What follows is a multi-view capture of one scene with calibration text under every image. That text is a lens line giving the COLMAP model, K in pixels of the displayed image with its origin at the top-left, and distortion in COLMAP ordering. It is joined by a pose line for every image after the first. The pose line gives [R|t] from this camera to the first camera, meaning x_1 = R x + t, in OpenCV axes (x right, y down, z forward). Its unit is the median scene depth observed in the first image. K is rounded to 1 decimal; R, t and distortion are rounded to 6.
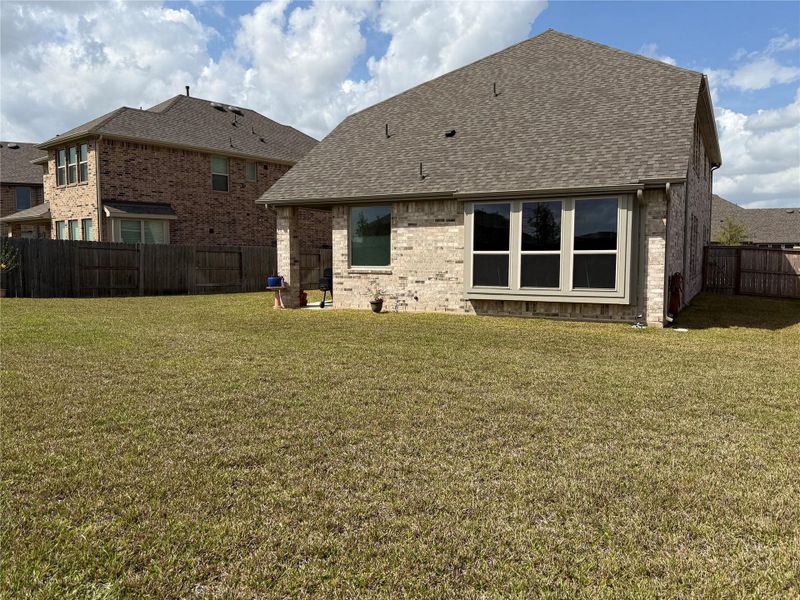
lens RADIAL K [[589.3, 0, 400.0], [0, 589.3, 300.0], [0, 0, 1]] dist [0.067483, -0.047819]
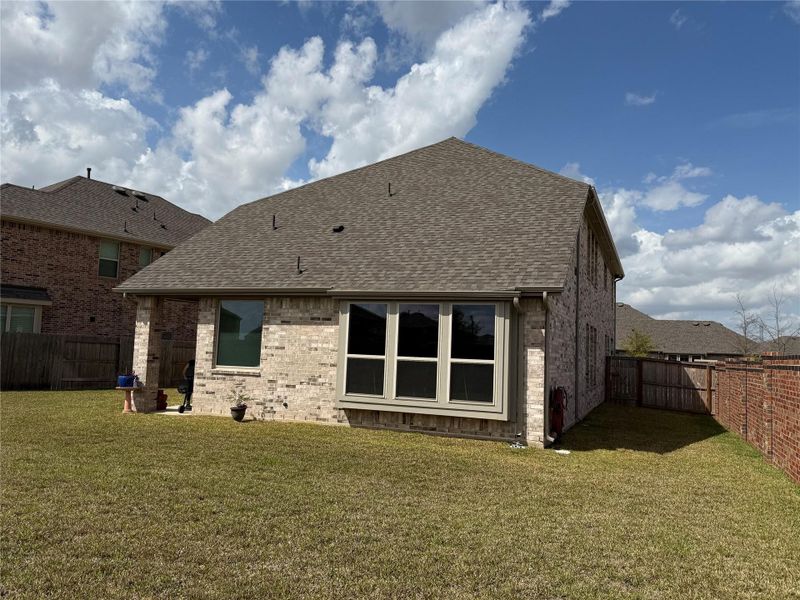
lens RADIAL K [[592.6, 0, 400.0], [0, 592.6, 300.0], [0, 0, 1]] dist [0.087318, -0.002740]
pose [[0.993686, 0.045987, 0.102338, 0.097623], [-0.029185, 0.986685, -0.160004, -0.019762], [-0.108333, 0.156007, 0.981797, 0.075619]]
